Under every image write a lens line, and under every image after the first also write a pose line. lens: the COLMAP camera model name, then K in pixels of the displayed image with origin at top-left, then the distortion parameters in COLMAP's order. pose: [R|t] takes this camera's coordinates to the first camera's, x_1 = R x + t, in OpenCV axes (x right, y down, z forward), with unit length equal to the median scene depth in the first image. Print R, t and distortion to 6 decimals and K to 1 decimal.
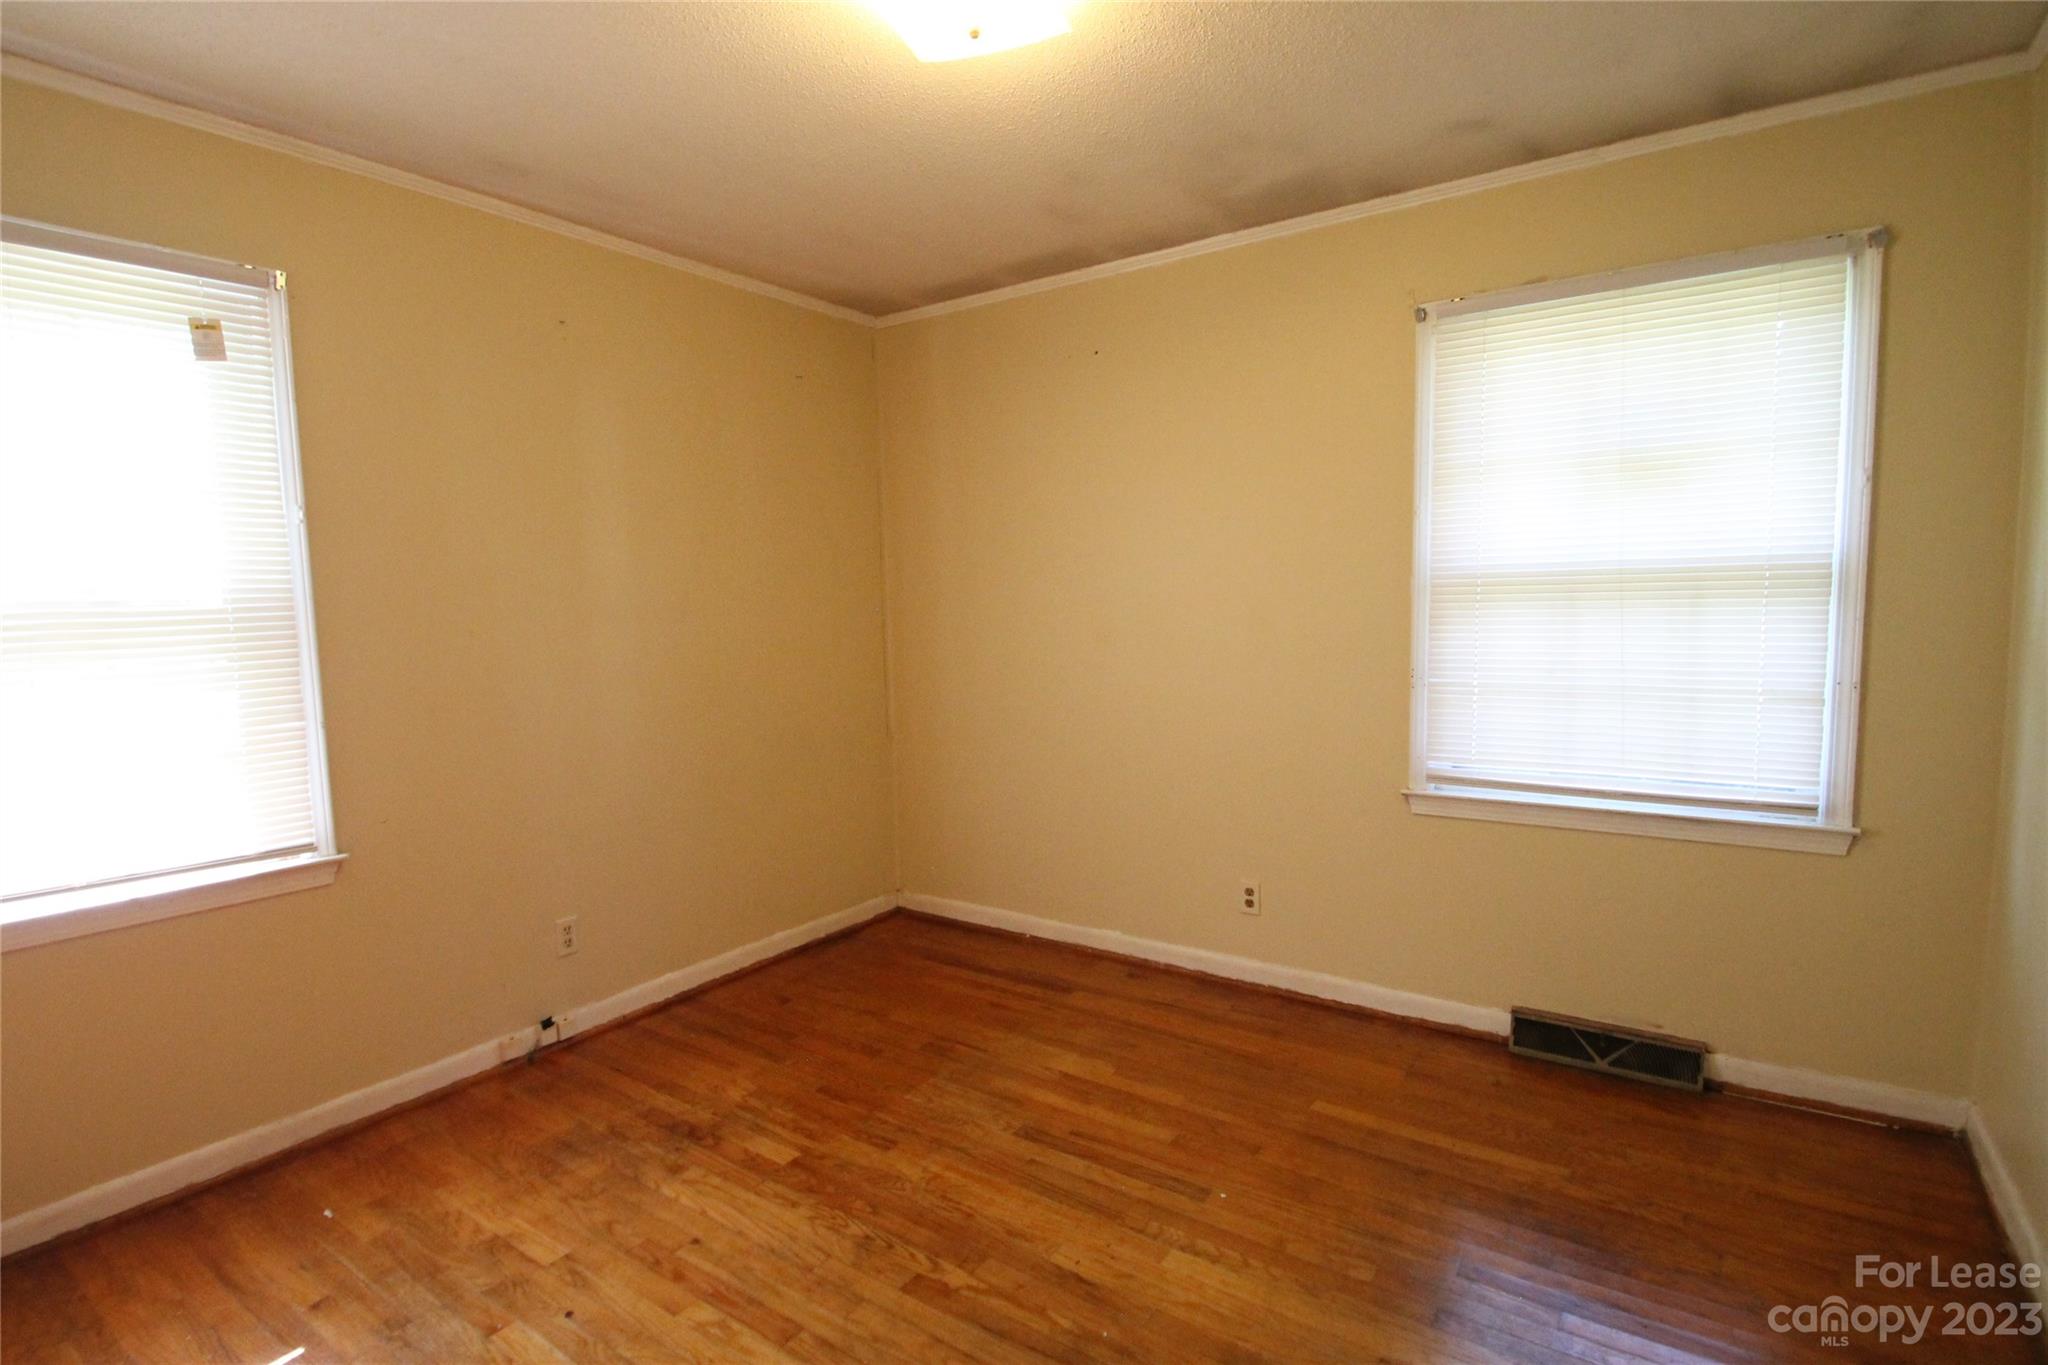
lens RADIAL K [[1016.3, 0, 1024.0], [0, 1016.3, 682.5], [0, 0, 1]] dist [0.000190, -0.000024]
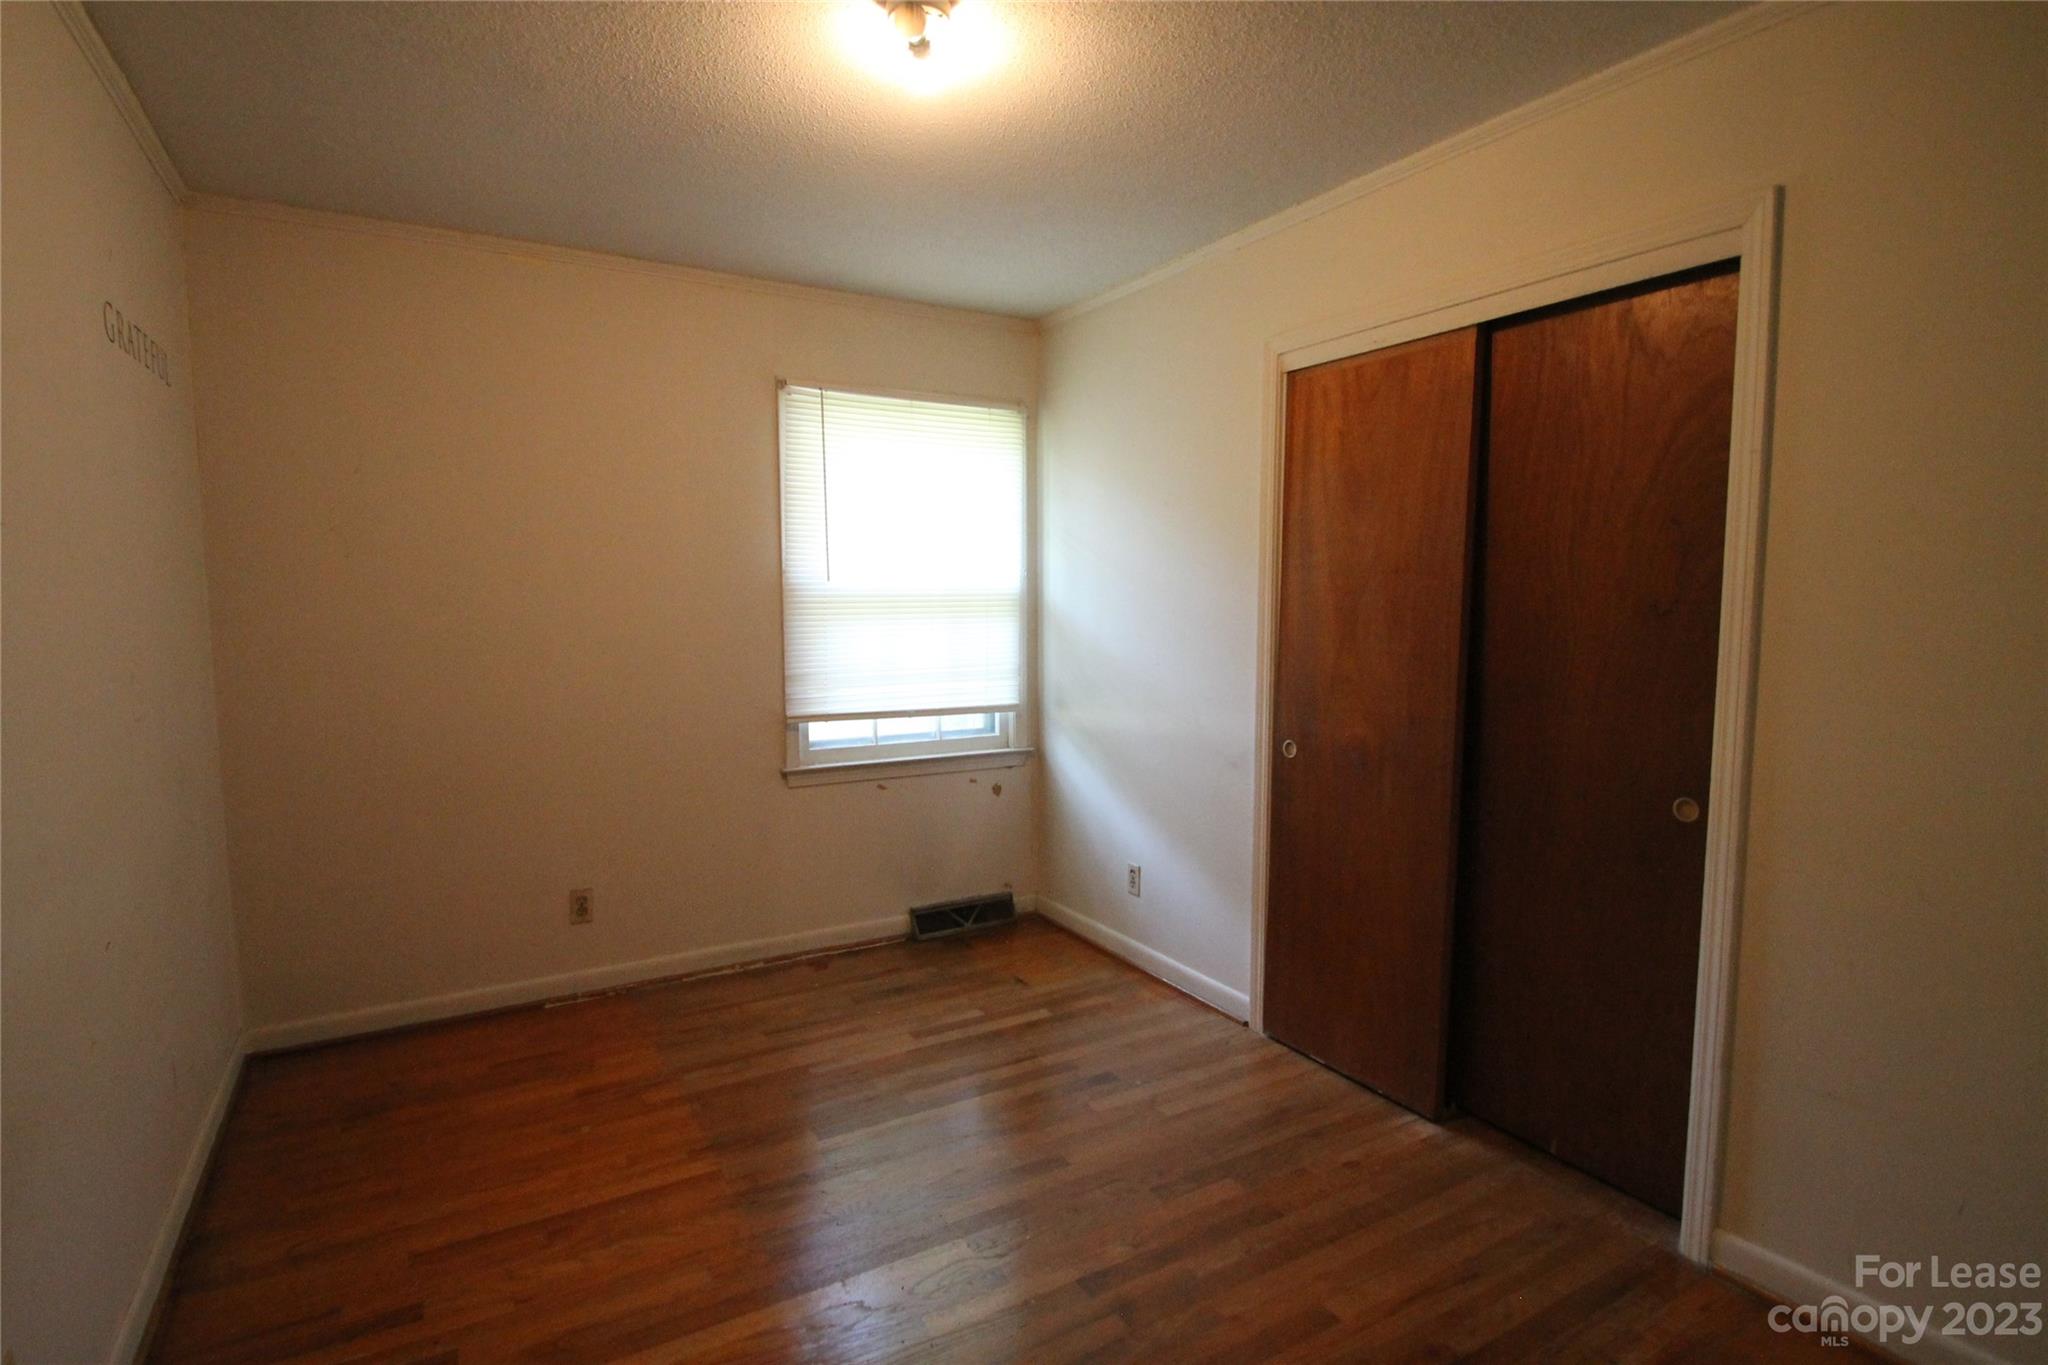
lens RADIAL K [[1016.3, 0, 1024.0], [0, 1016.3, 682.5], [0, 0, 1]] dist [0.000190, -0.000024]
pose [[0.403918, -0.065376, 0.912456, -0.732636], [0.066663, 0.996895, 0.041916, -0.034118], [-0.912363, 0.043896, 0.407022, 0.310849]]
